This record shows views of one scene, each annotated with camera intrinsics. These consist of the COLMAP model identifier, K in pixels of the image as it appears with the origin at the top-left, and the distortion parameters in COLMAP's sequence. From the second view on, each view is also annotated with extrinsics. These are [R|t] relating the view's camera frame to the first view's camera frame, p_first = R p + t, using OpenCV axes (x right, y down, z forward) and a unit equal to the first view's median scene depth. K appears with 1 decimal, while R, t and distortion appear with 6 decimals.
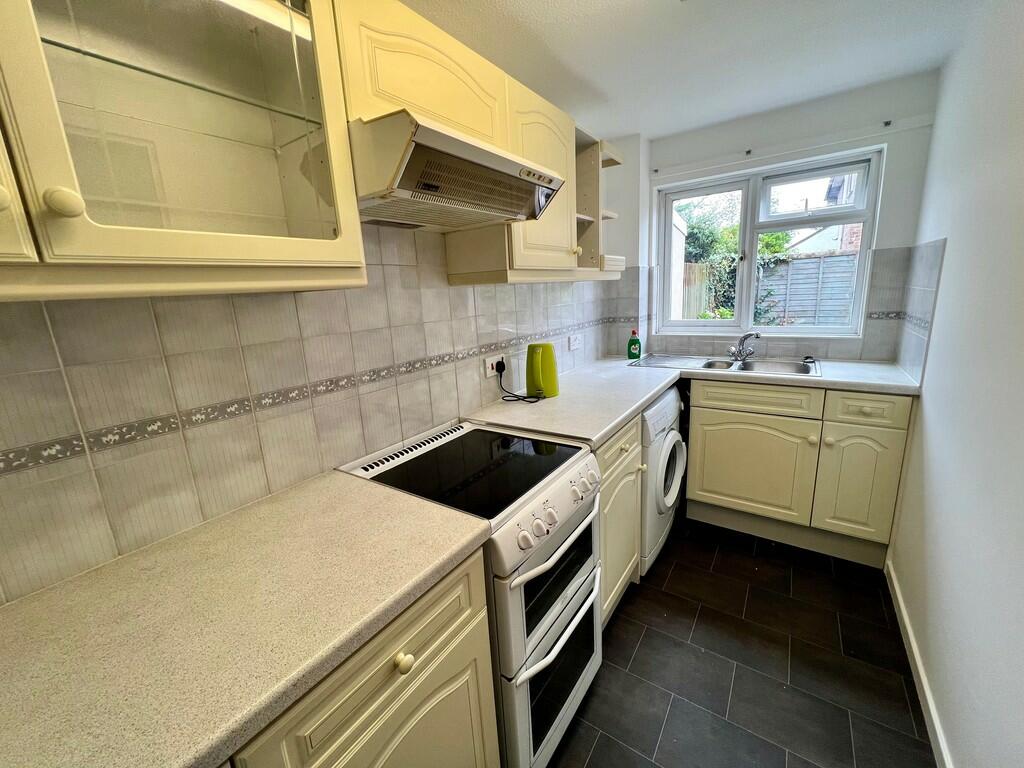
lens RADIAL K [[409.8, 0, 515.6], [0, 409.8, 389.4], [0, 0, 1]] dist [-0.000158, -0.000429]
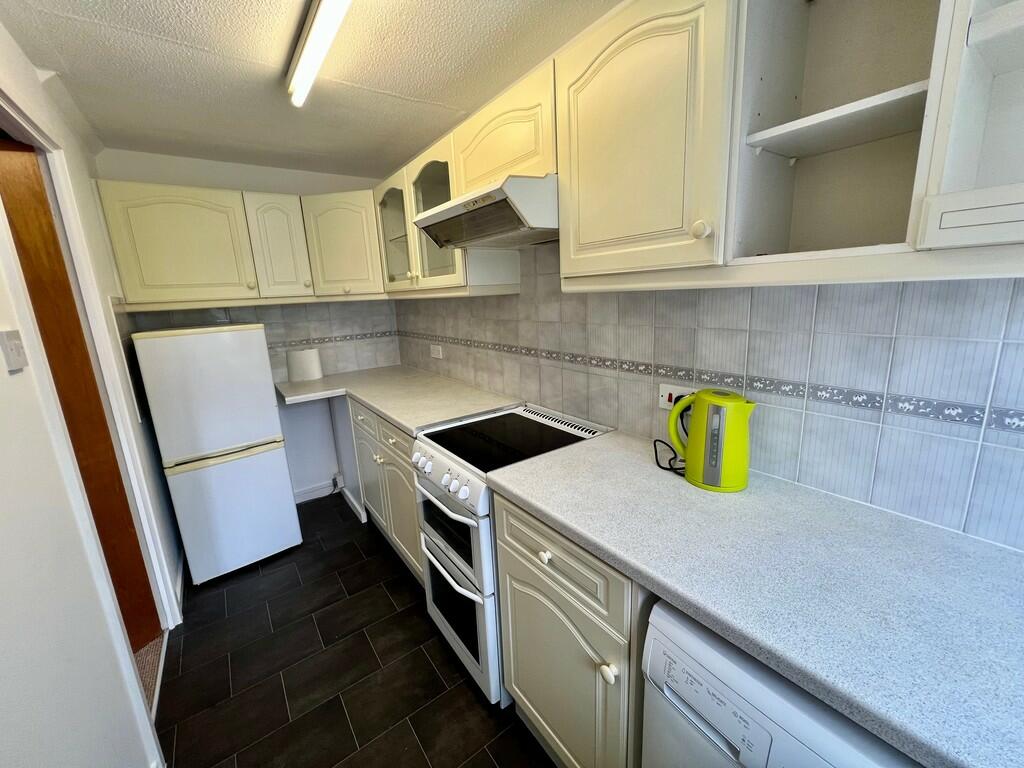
lens RADIAL K [[409.8, 0, 515.8], [0, 409.8, 377.6], [0, 0, 1]] dist [-0.000158, -0.000429]
pose [[-0.342518, 0.243208, -0.907486, 0.820920], [-0.171606, 0.933468, 0.314942, -0.321911], [0.923706, 0.263604, -0.277993, 1.112505]]
